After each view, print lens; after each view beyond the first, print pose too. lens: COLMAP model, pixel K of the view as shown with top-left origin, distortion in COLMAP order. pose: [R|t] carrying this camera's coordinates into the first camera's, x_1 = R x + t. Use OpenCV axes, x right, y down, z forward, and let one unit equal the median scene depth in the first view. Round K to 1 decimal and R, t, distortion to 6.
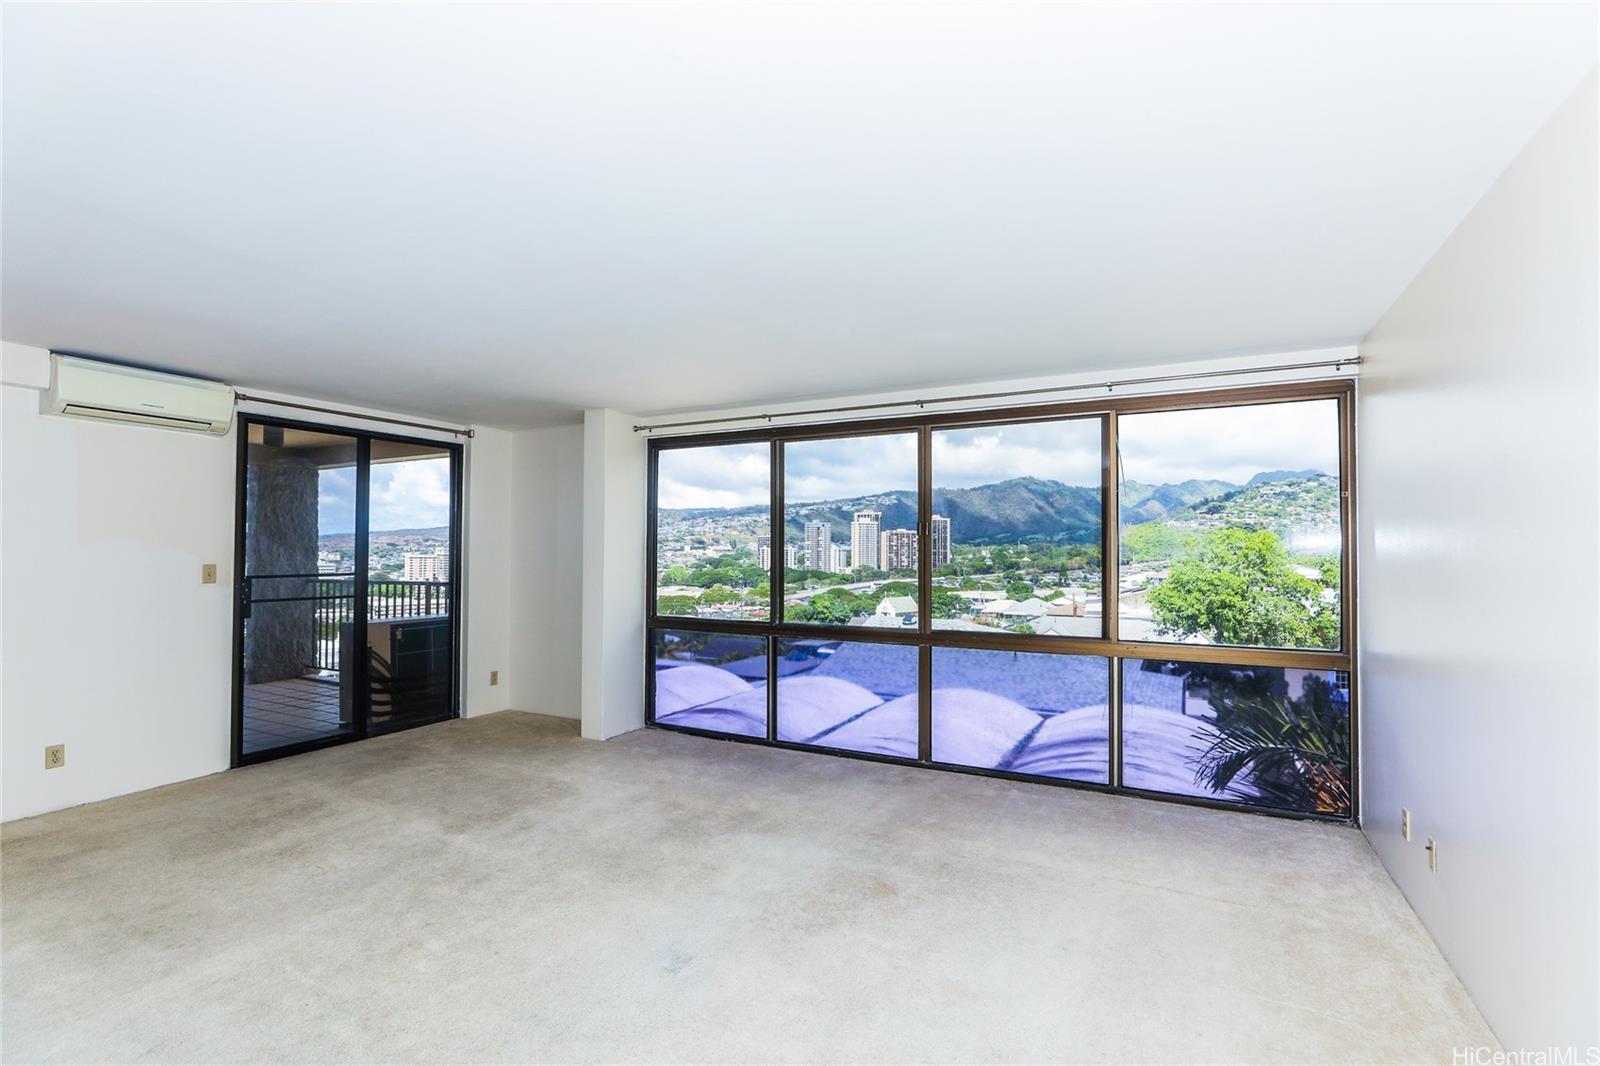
lens RADIAL K [[736.1, 0, 805.5], [0, 736.1, 540.2], [0, 0, 1]] dist [-0.025267, 0.013264]
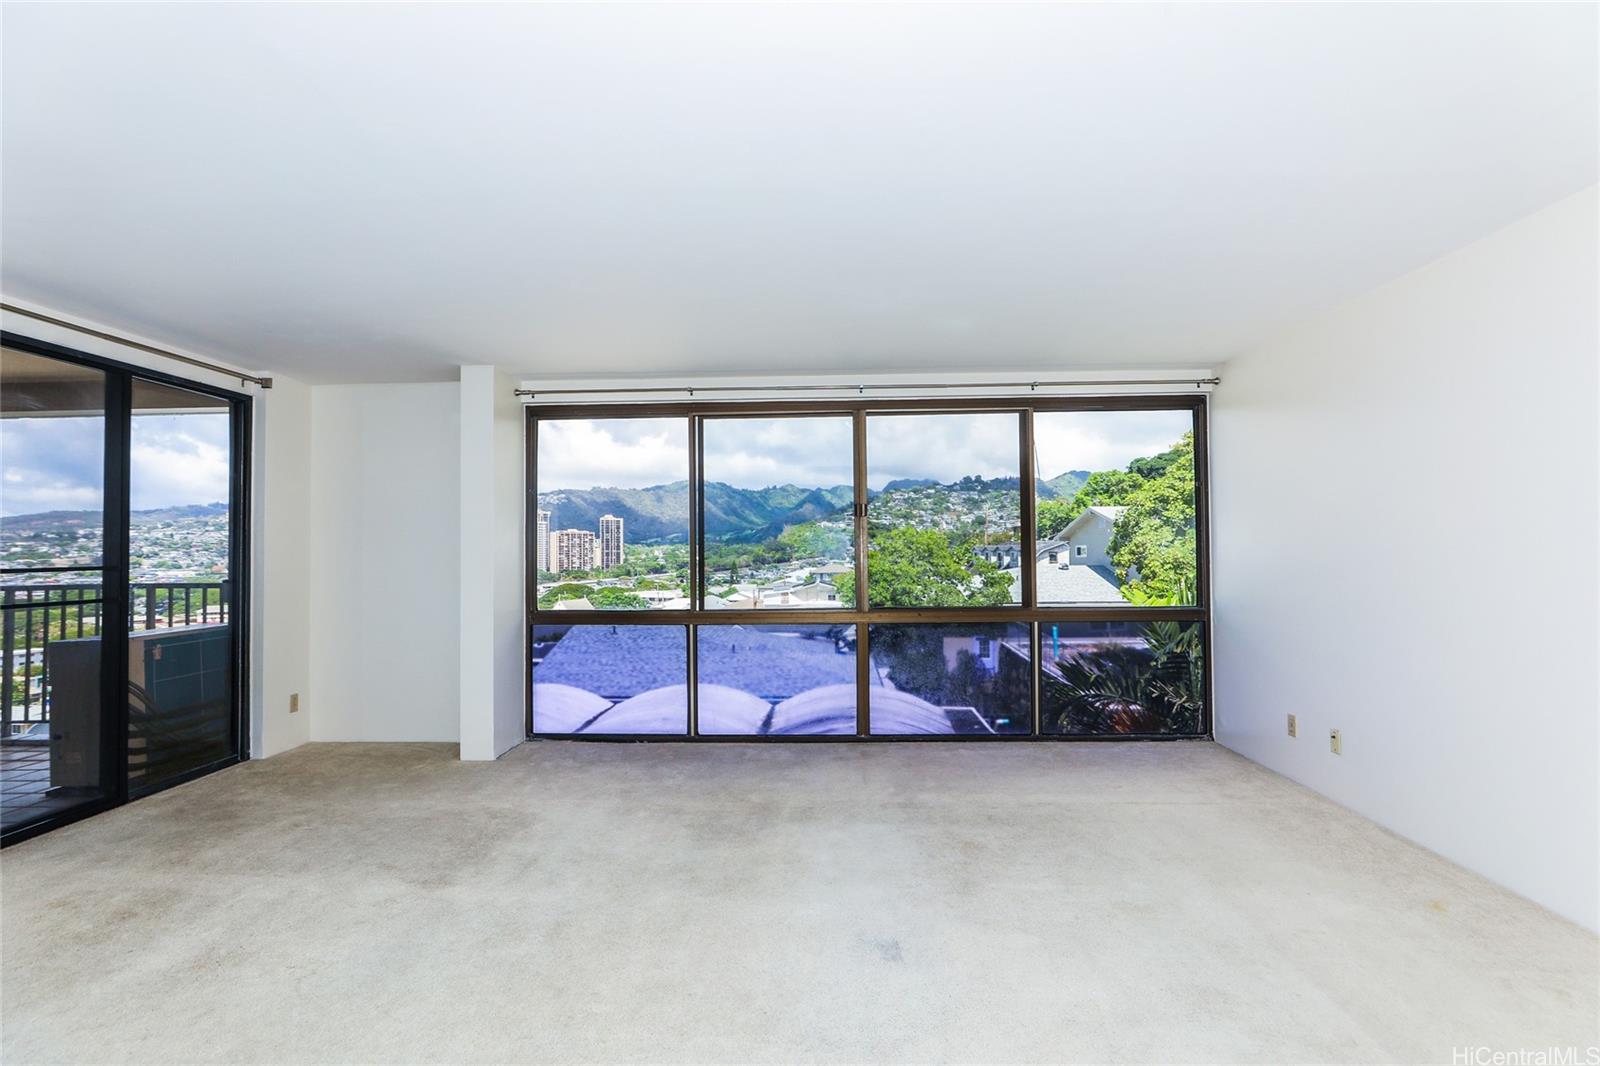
lens RADIAL K [[736.1, 0, 805.5], [0, 736.1, 540.2], [0, 0, 1]] dist [-0.025267, 0.013264]
pose [[0.904325, -0.005379, 0.426810, -0.286957], [0.005499, 0.999984, 0.000951, 0.020568], [-0.426808, 0.001487, 0.904341, 0.082425]]
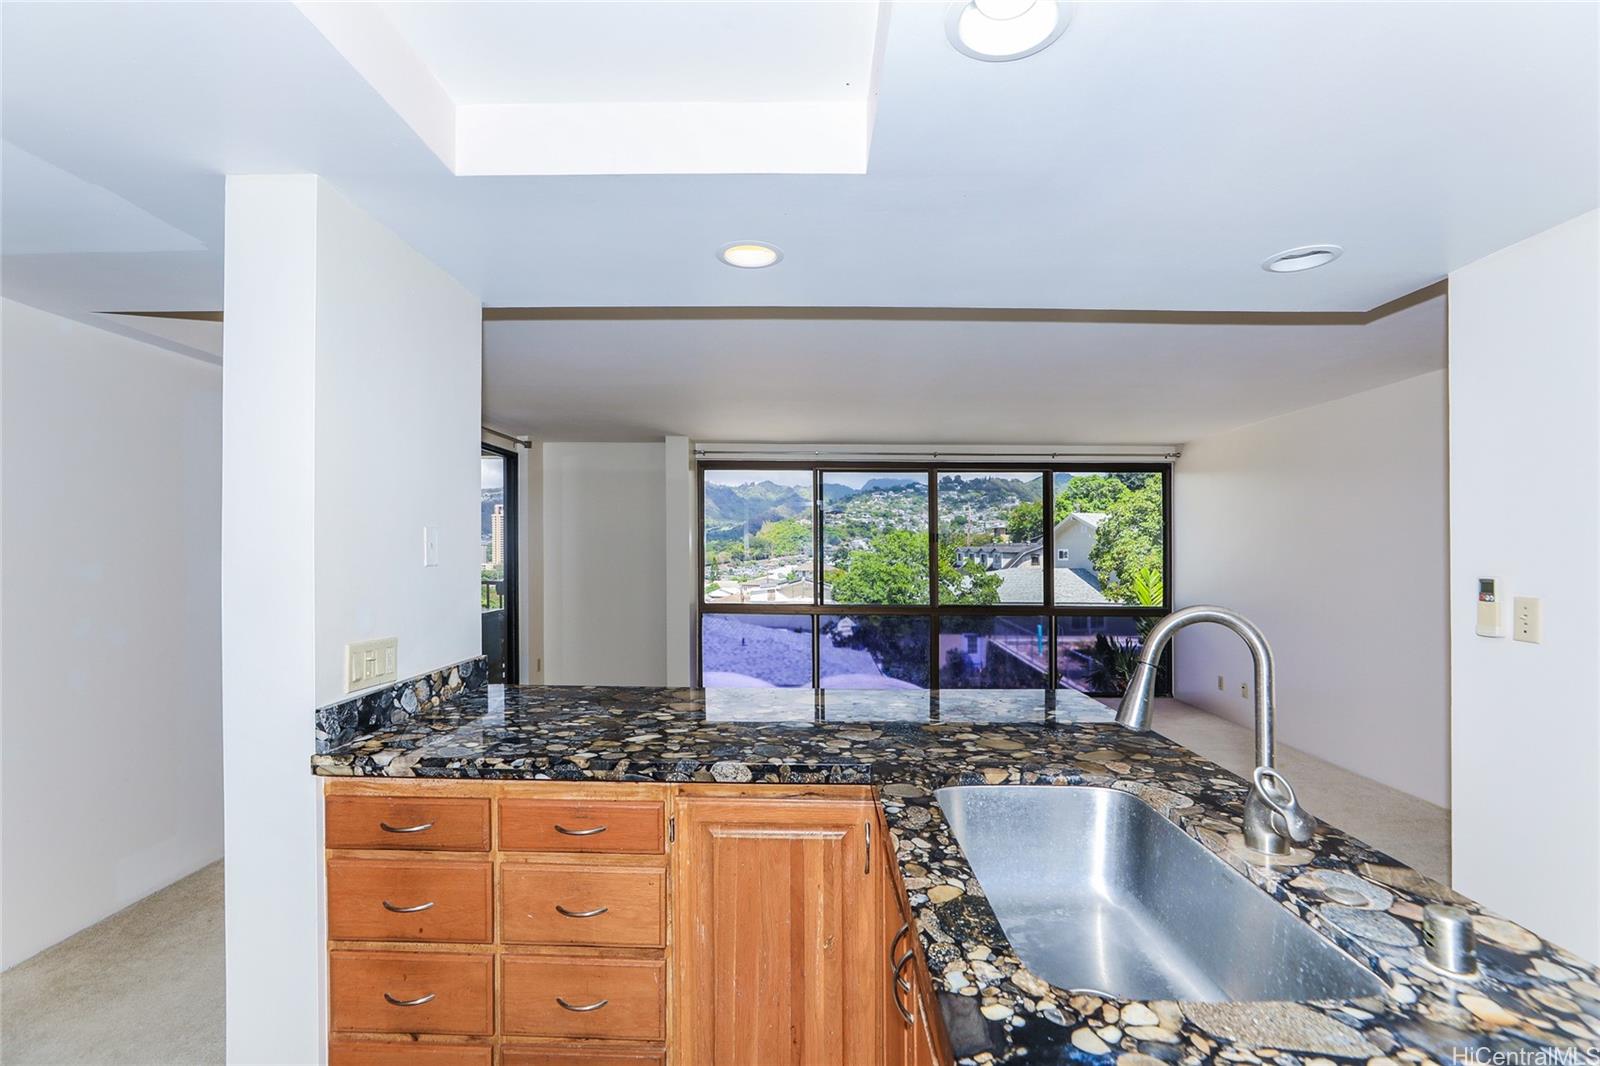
lens RADIAL K [[732.1, 0, 794.0], [0, 732.1, 534.4], [0, 0, 1]] dist [-0.000629, -0.000094]
pose [[0.899263, 0.009964, 0.437295, -0.605512], [-0.009530, 0.999950, -0.003185, -0.011657], [-0.437305, -0.001303, 0.899312, -0.172418]]
